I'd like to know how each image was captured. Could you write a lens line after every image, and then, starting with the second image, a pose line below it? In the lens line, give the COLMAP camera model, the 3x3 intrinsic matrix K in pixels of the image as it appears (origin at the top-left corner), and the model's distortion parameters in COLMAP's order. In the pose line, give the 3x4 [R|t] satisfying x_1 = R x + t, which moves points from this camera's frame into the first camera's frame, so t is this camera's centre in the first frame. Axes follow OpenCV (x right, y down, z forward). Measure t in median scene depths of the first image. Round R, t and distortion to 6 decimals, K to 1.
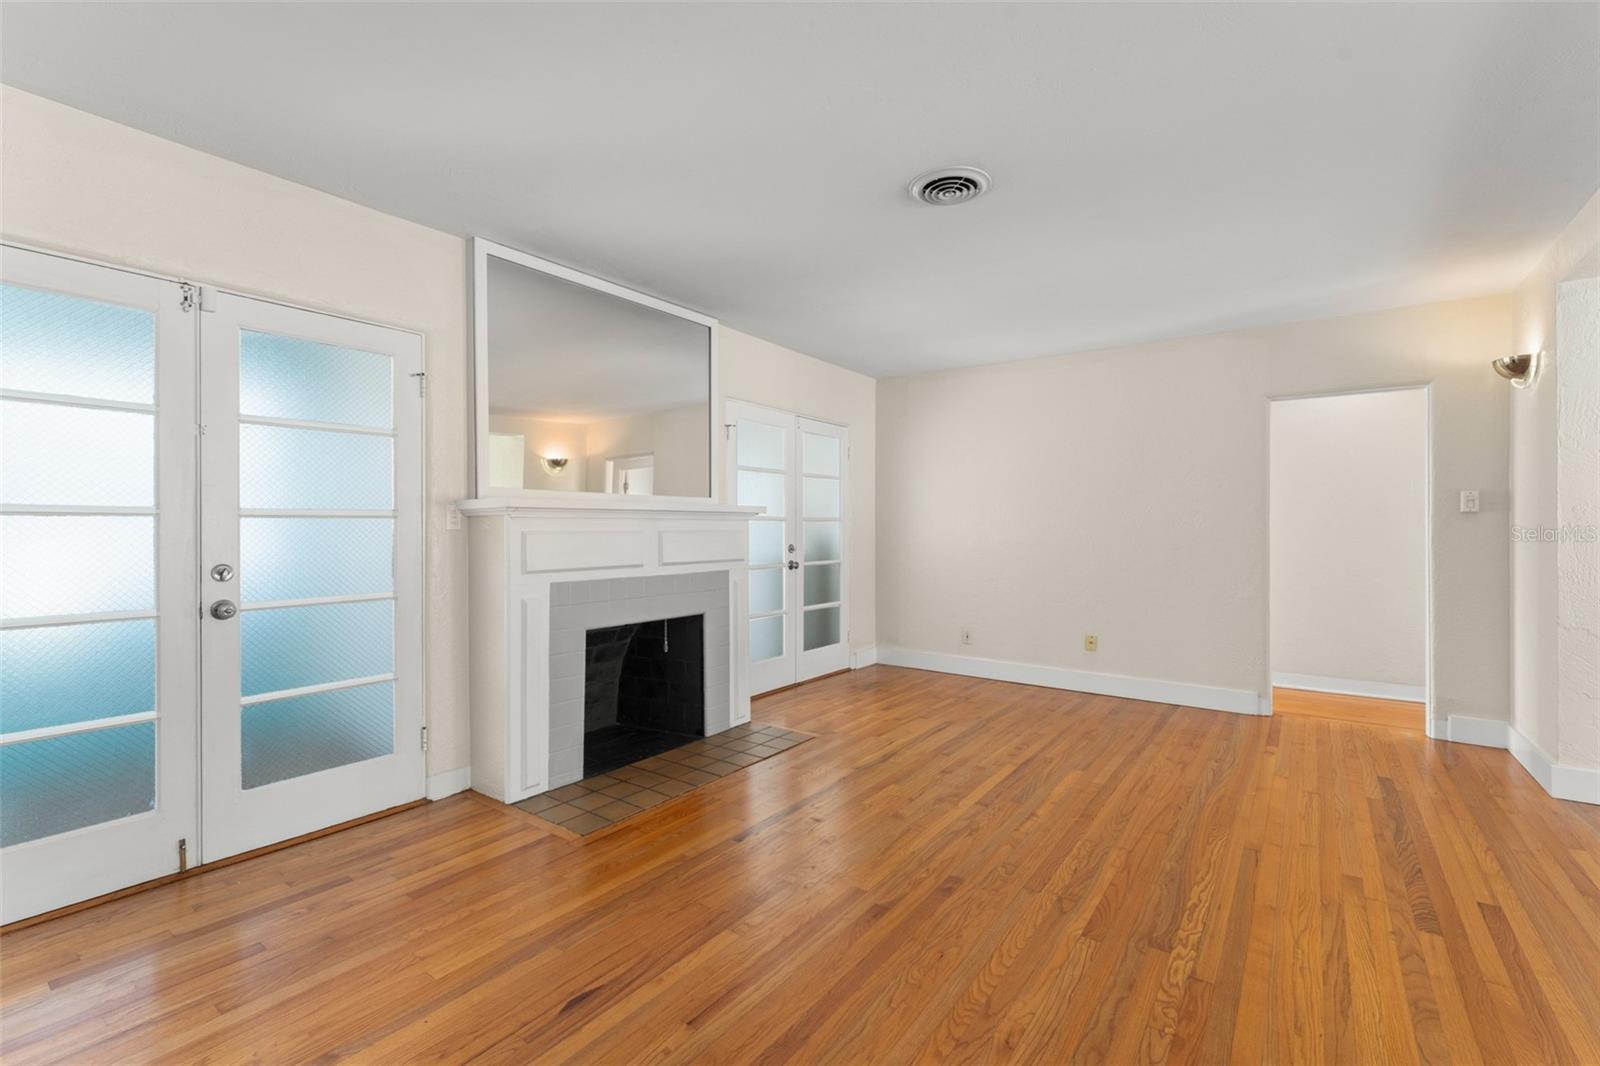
lens RADIAL K [[701.1, 0, 805.1], [0, 701.1, 531.8], [0, 0, 1]] dist [-0.006582, -0.000698]
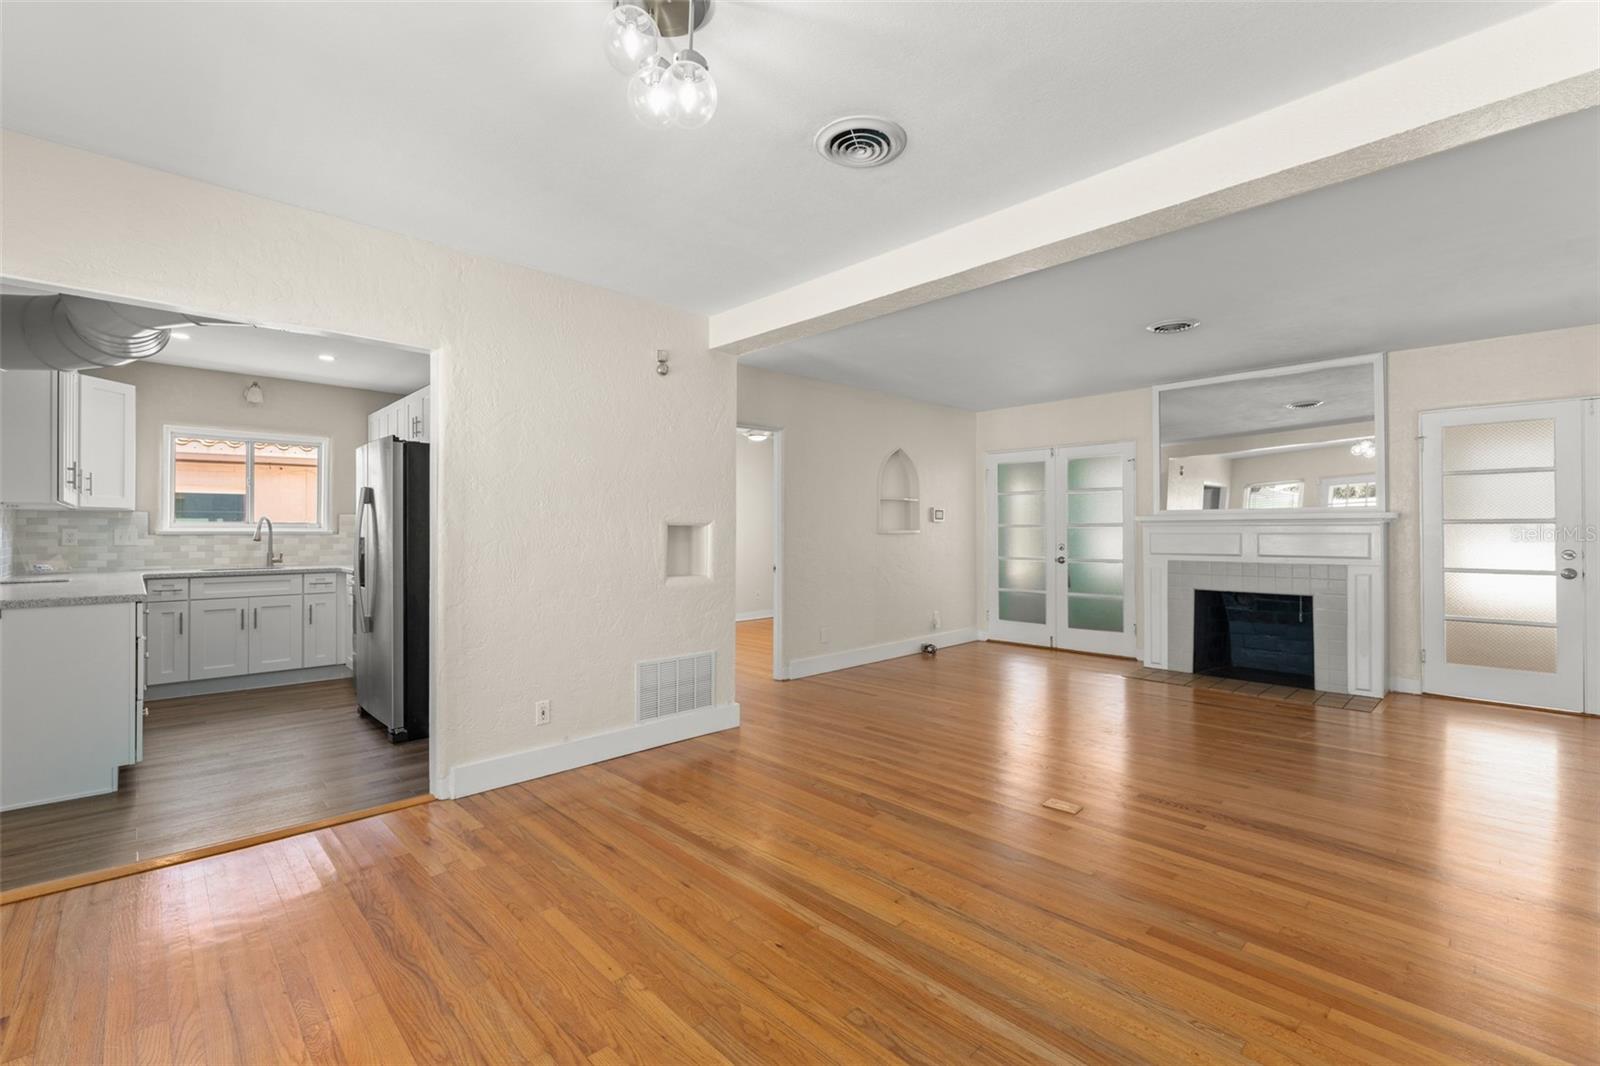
lens RADIAL K [[701.1, 0, 778.9], [0, 701.1, 527.5], [0, 0, 1]] dist [-0.006582, -0.000698]
pose [[-0.198699, -0.001991, -0.980059, 1.577445], [-0.001500, 0.999997, -0.001727, -0.009668], [0.980059, 0.001127, -0.198701, 0.319683]]
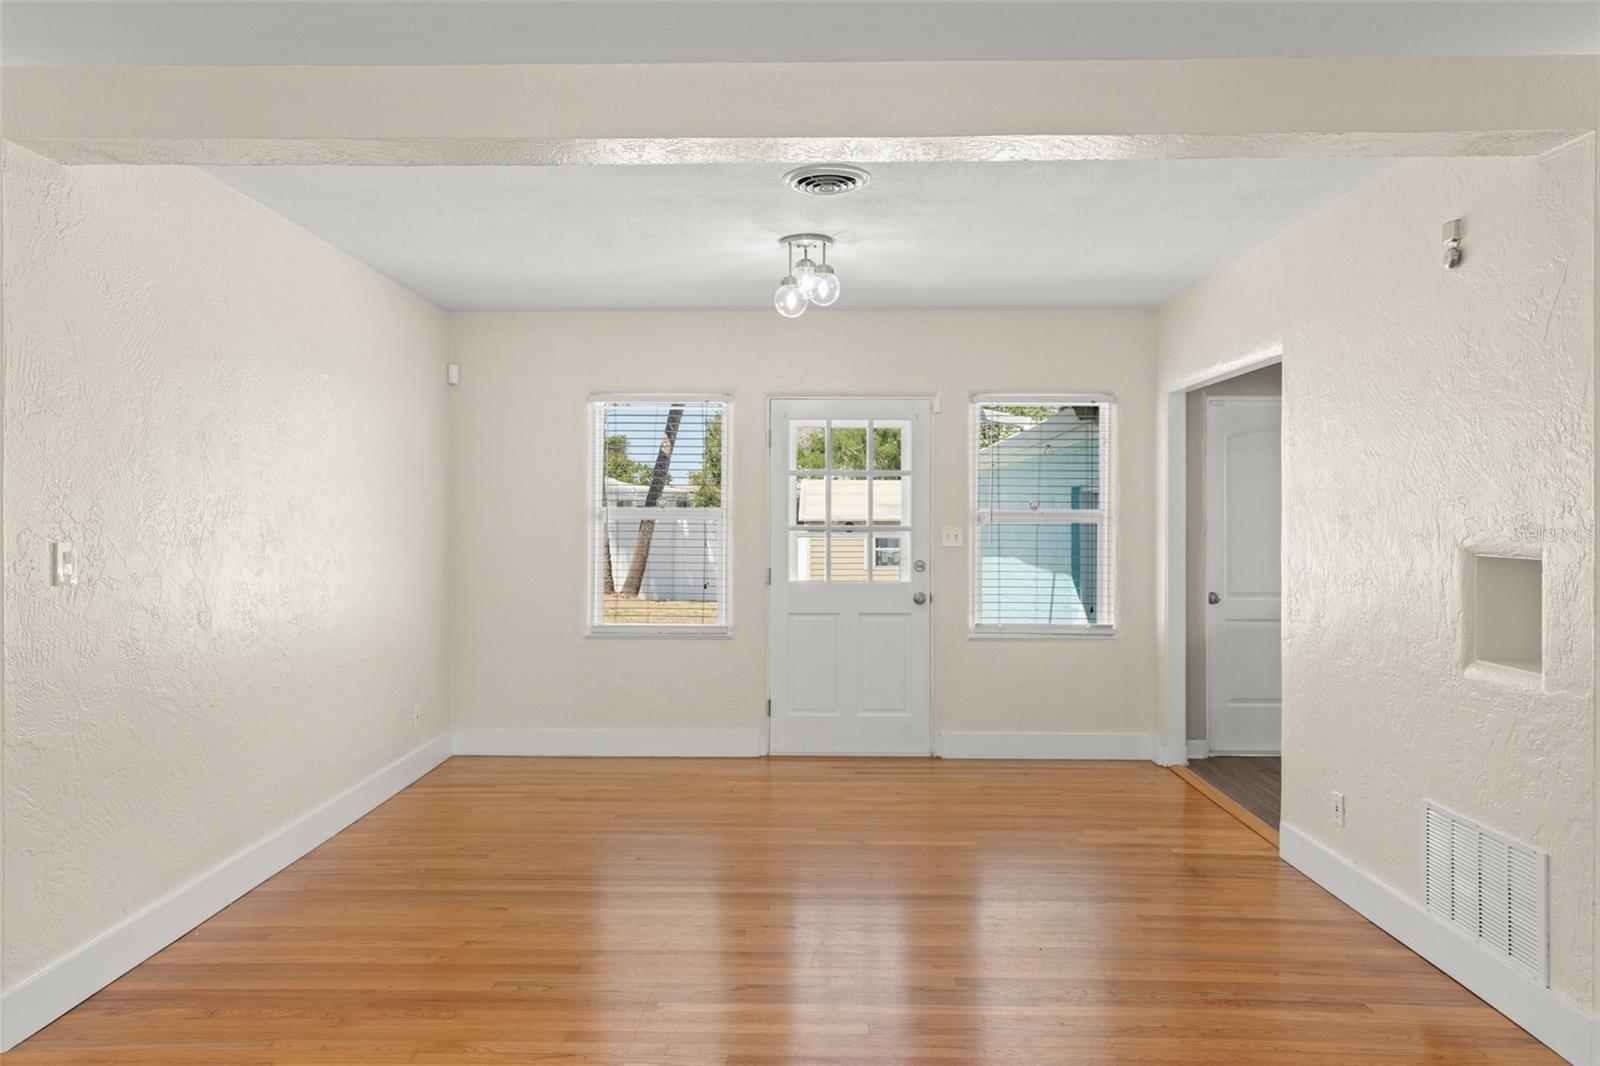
lens RADIAL K [[1039.9, 0, 793.7], [0, 1039.9, 518.1], [0, 0, 1]] dist [-0.000410, 0.004889]
pose [[-0.564832, 0.001845, 0.825204, 0.002506], [0.000778, 0.999998, -0.001703, -0.046405], [-0.825206, -0.000320, -0.564832, 0.894263]]
